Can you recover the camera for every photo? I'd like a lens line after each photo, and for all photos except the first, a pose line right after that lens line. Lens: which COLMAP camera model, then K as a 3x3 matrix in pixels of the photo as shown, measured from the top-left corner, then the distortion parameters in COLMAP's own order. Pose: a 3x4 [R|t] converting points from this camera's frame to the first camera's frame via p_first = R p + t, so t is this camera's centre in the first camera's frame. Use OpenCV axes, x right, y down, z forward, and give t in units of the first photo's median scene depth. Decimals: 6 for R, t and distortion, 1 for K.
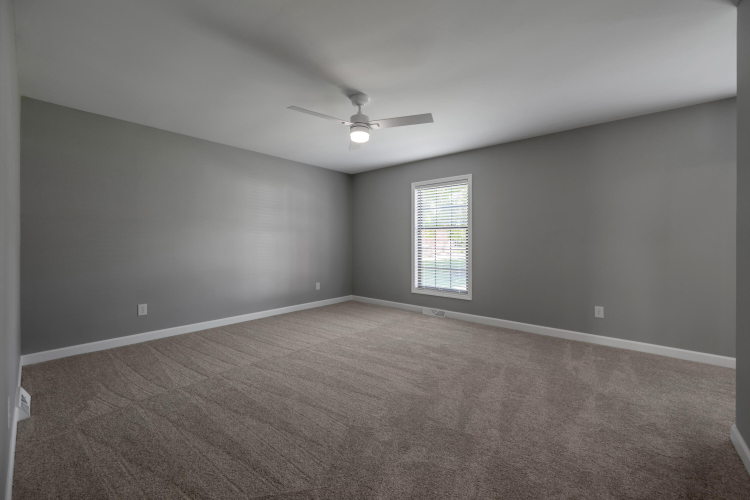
lens RADIAL K [[303.0, 0, 373.8], [0, 303.0, 245.7], [0, 0, 1]] dist [-0.006580, 0.000041]
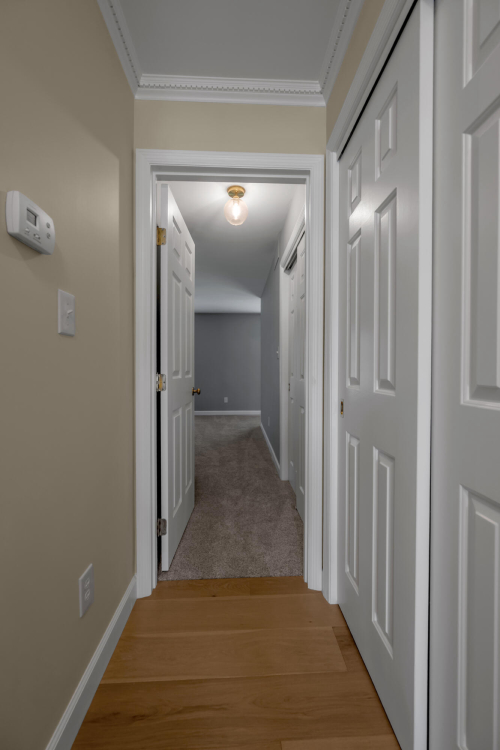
lens RADIAL K [[303.0, 0, 250.4], [0, 303.0, 371.6], [0, 0, 1]] dist [-0.006580, 0.000041]
pose [[0.731568, -0.007961, 0.681722, -0.659851], [0.007902, 0.999964, 0.003197, 0.013976], [-0.681723, 0.003048, 0.731604, -0.776132]]
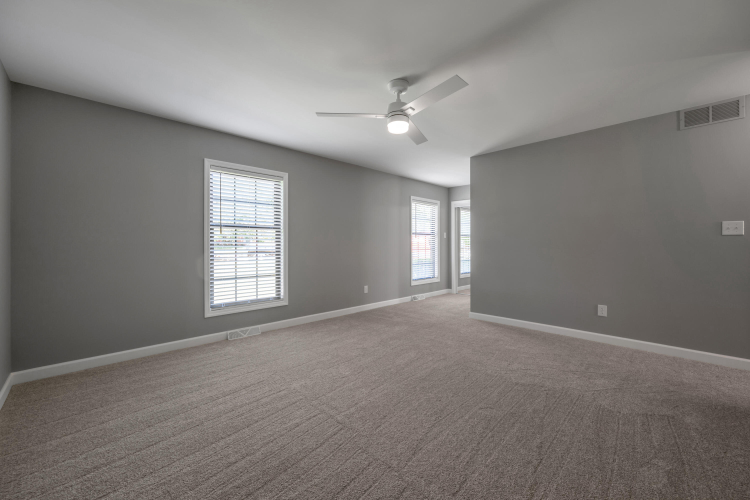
lens RADIAL K [[303.0, 0, 378.9], [0, 303.0, 246.4], [0, 0, 1]] dist [-0.006580, 0.000041]
pose [[0.070382, -0.007783, 0.997490, -0.857024], [0.014532, 0.999871, 0.006776, -0.010072], [-0.997414, 0.014019, 0.070486, 0.899570]]
